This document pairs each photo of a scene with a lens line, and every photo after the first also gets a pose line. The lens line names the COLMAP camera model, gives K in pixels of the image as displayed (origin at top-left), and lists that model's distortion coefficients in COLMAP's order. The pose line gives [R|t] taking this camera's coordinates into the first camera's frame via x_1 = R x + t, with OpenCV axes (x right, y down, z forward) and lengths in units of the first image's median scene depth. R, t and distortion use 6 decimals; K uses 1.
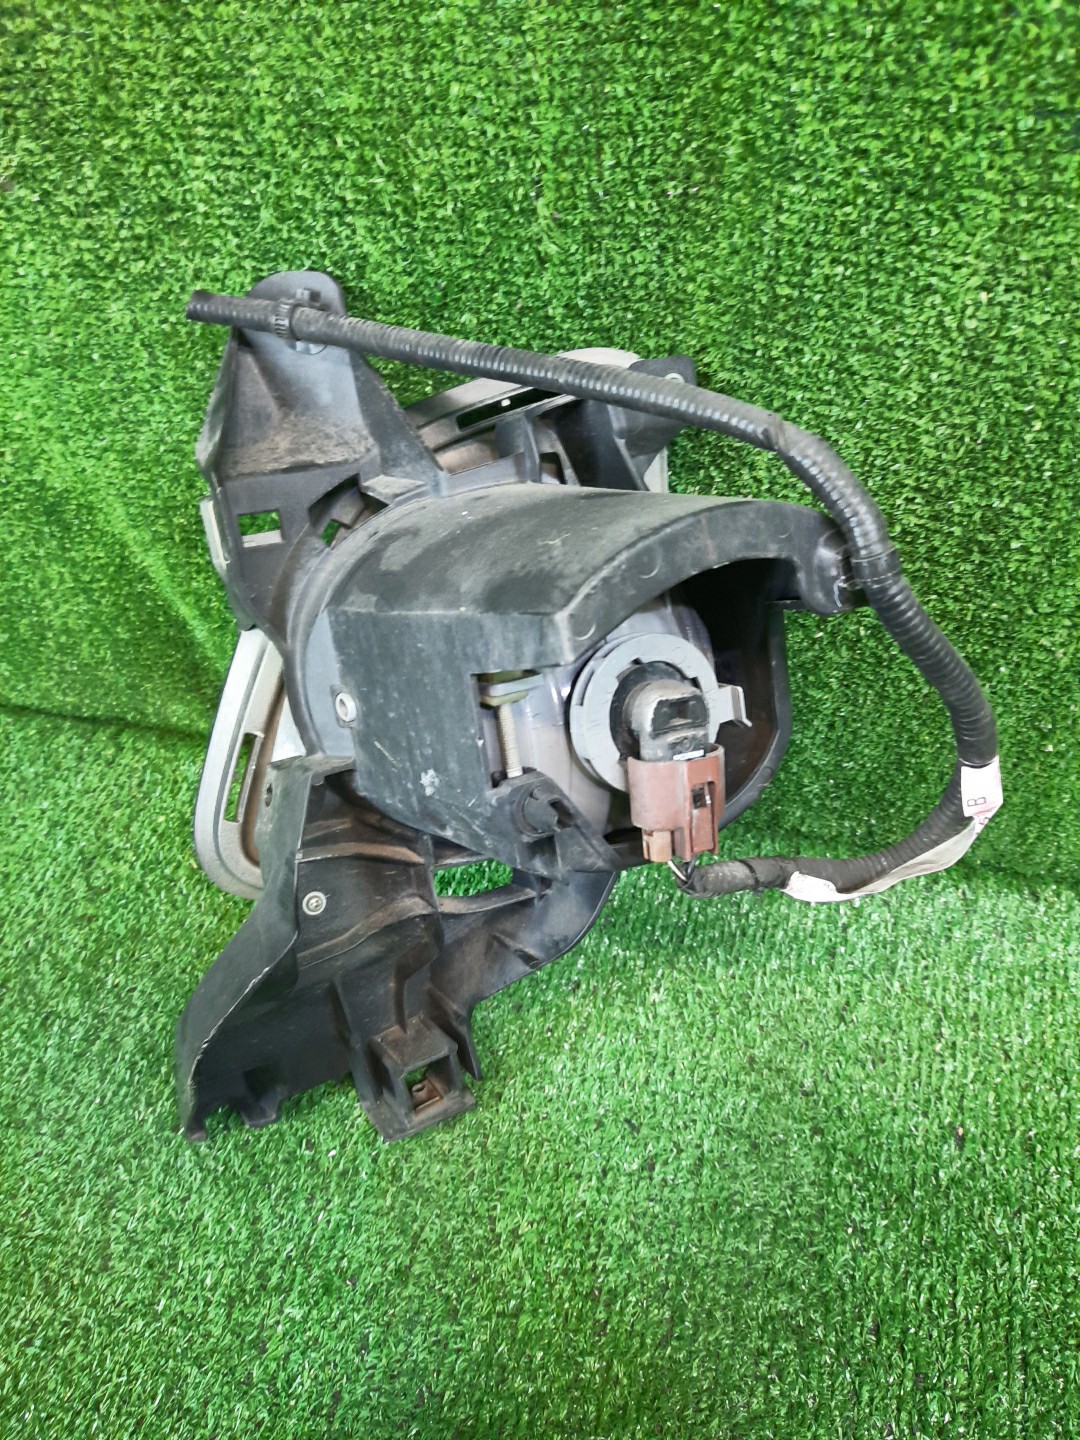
lens RADIAL K [[1059.4, 0, 521.7], [0, 1059.4, 717.1], [0, 0, 1]] dist [0.022394, -0.023799]
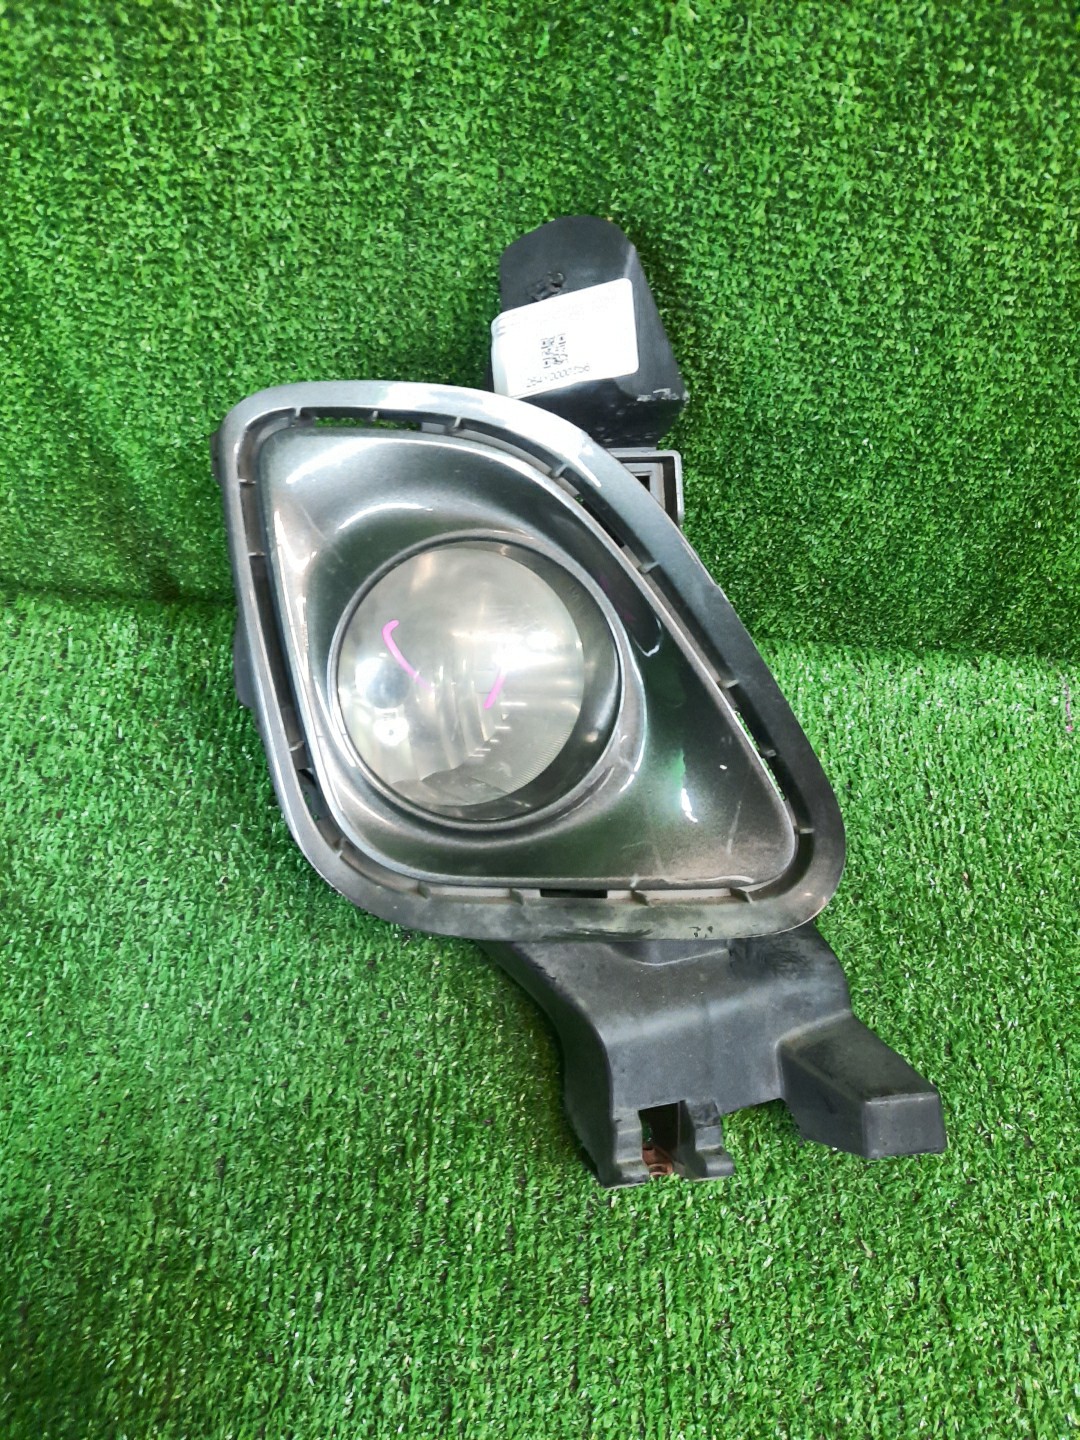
lens RADIAL K [[1059.4, 0, 506.1], [0, 1059.4, 712.6], [0, 0, 1]] dist [0.022394, -0.023799]
pose [[0.948072, -0.120853, 0.294200, -0.370673], [0.079550, 0.985699, 0.148557, 0.013449], [-0.307947, -0.117439, 0.944128, 0.109377]]
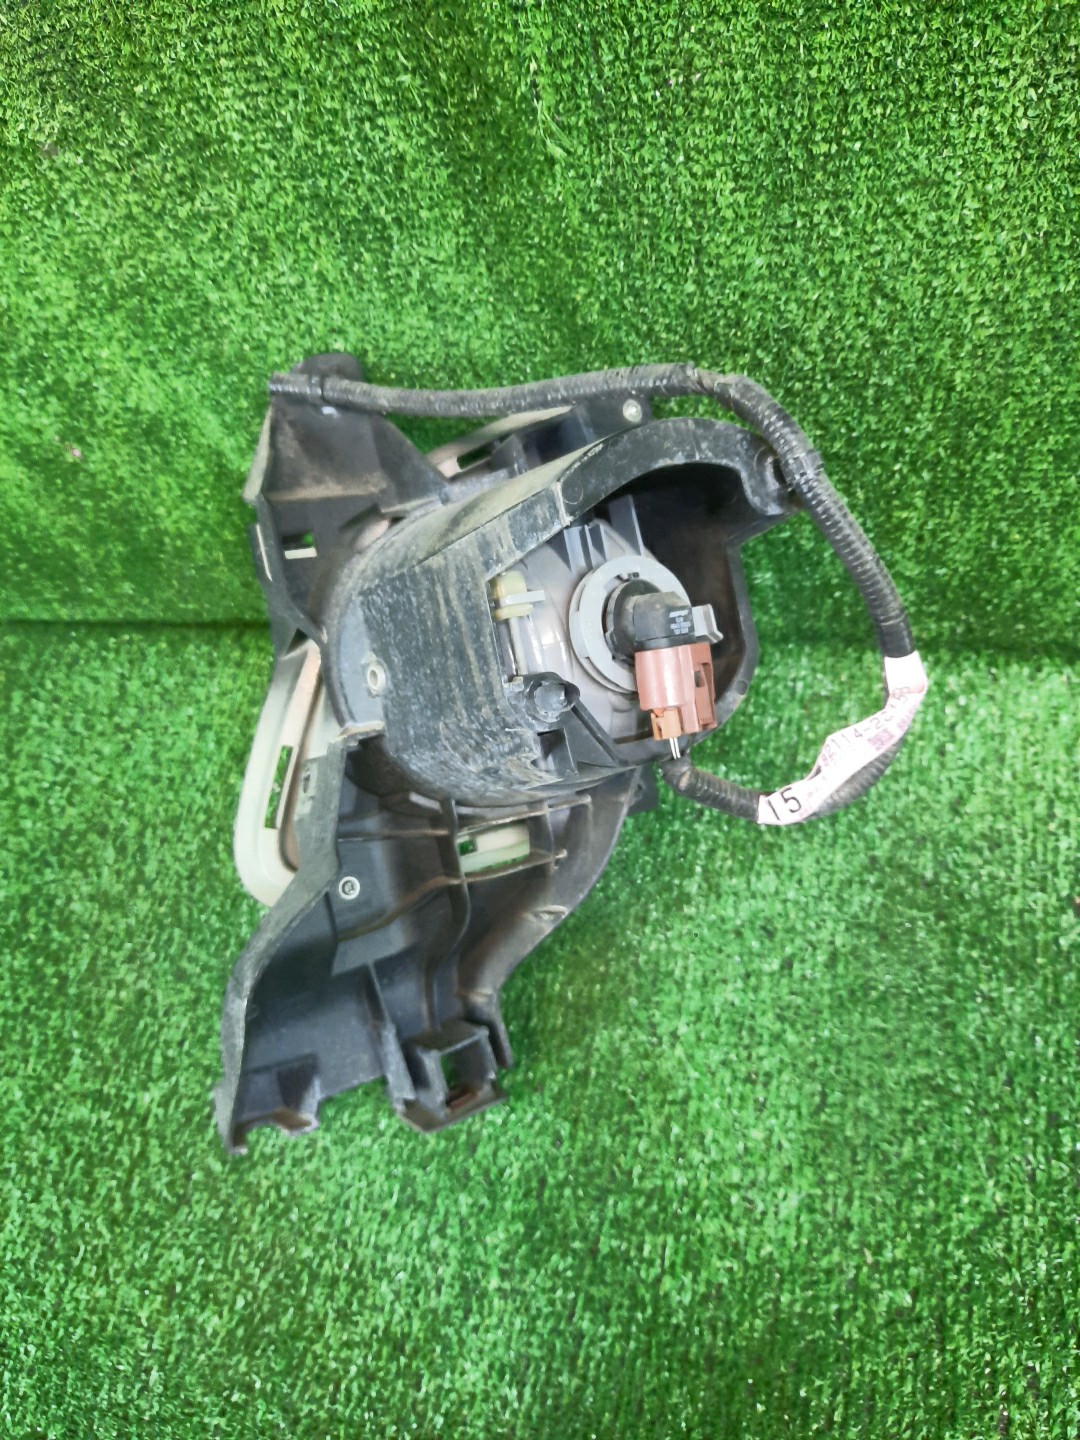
lens RADIAL K [[1059.4, 0, 527.8], [0, 1059.4, 710.9], [0, 0, 1]] dist [0.022394, -0.023799]
pose [[0.985609, -0.137249, -0.098681, -0.001402], [0.151919, 0.975190, 0.161013, -0.055002], [0.074134, -0.173687, 0.982007, -0.060187]]
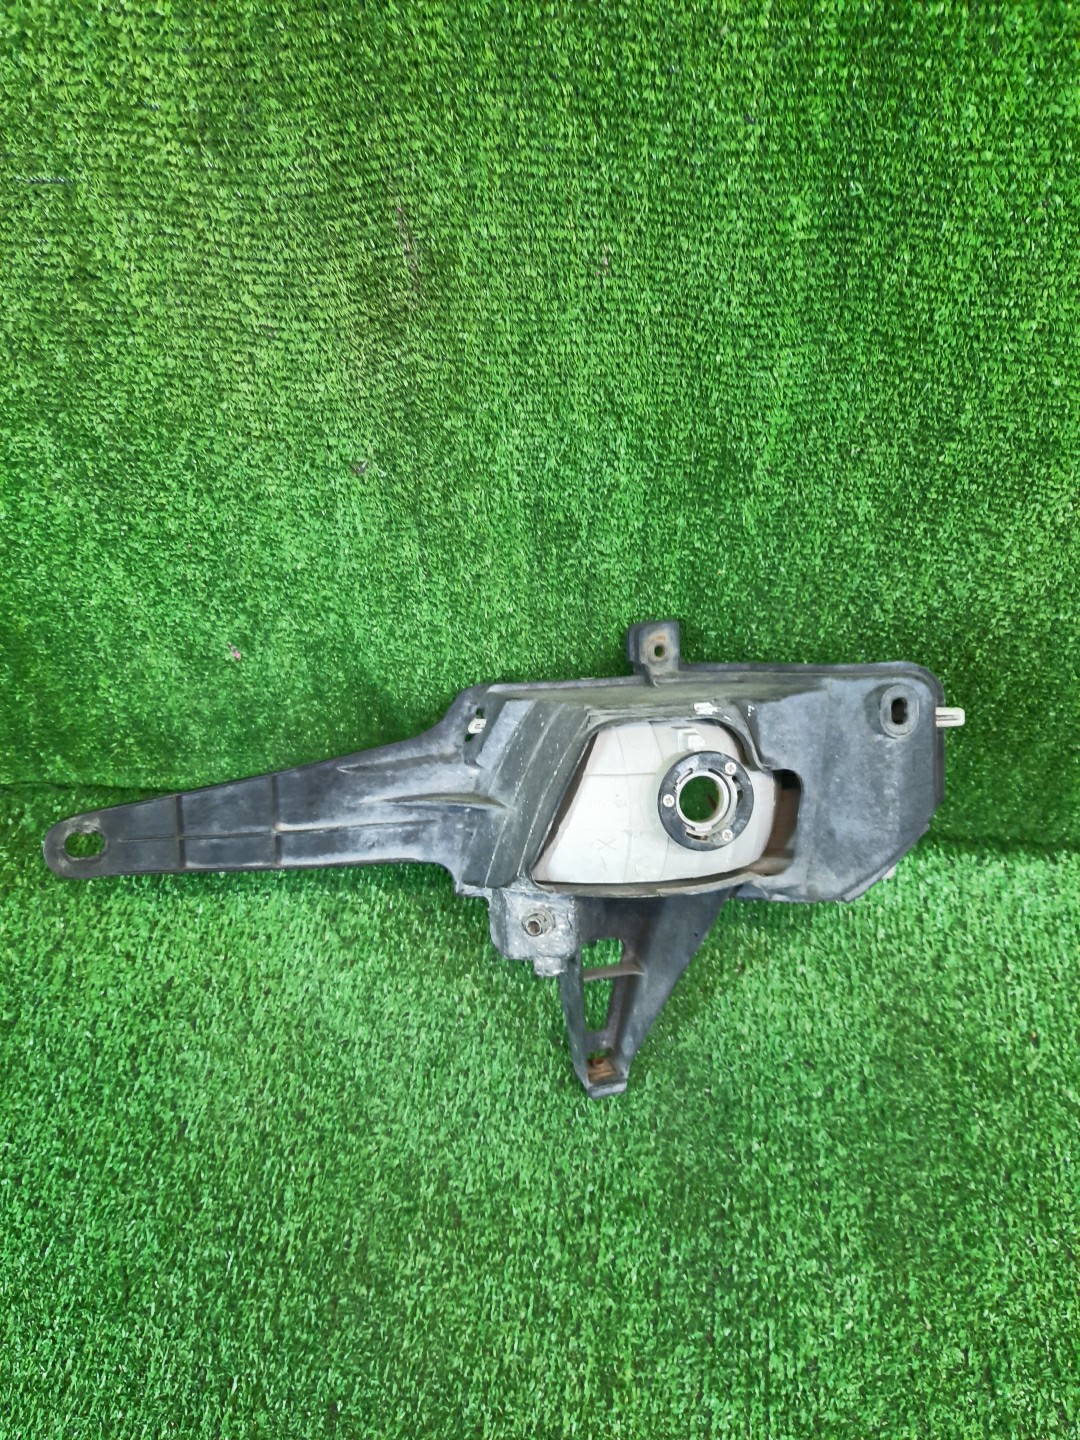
lens RADIAL K [[1059.4, 0, 518.6], [0, 1059.4, 714.8], [0, 0, 1]] dist [0.022394, -0.023799]
pose [[0.987116, -0.098175, 0.126345, -0.412235], [0.093712, 0.994763, 0.040806, -0.161944], [-0.129689, -0.028440, 0.991147, -0.309755]]
